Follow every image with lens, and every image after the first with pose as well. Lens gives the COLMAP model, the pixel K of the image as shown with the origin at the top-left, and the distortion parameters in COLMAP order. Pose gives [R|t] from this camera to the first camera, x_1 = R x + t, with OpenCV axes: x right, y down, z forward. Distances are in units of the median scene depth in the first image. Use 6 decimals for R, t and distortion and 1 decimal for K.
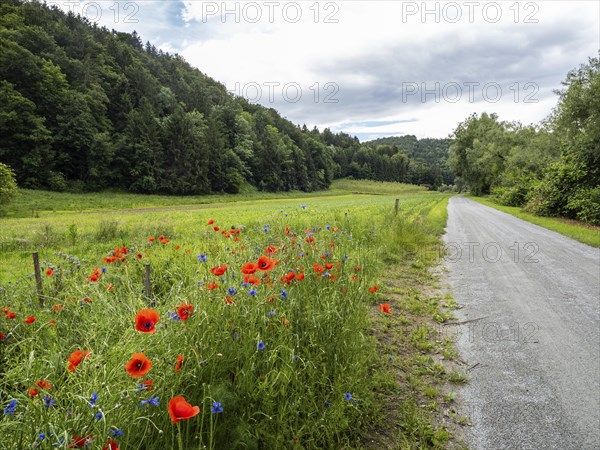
lens RADIAL K [[438.5, 0, 300.0], [0, 438.5, 225.0], [0, 0, 1]] dist [-0.066011, 0.038496]
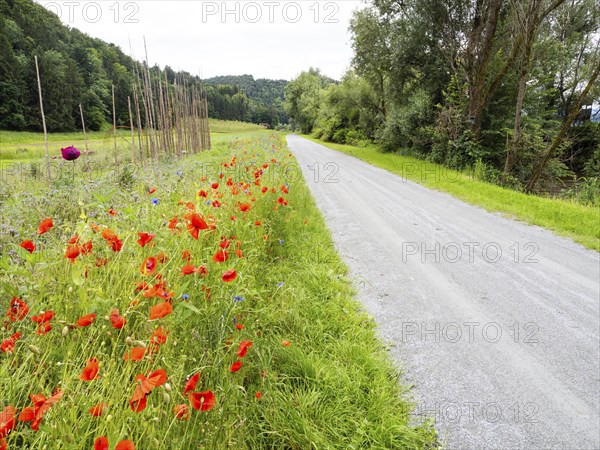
lens RADIAL K [[438.5, 0, 300.0], [0, 438.5, 225.0], [0, 0, 1]] dist [-0.066011, 0.038496]
pose [[0.934037, -0.062839, 0.351604, -0.034851], [0.013495, 0.989908, 0.141068, 0.007253], [-0.356920, -0.127017, 0.925459, -0.098001]]
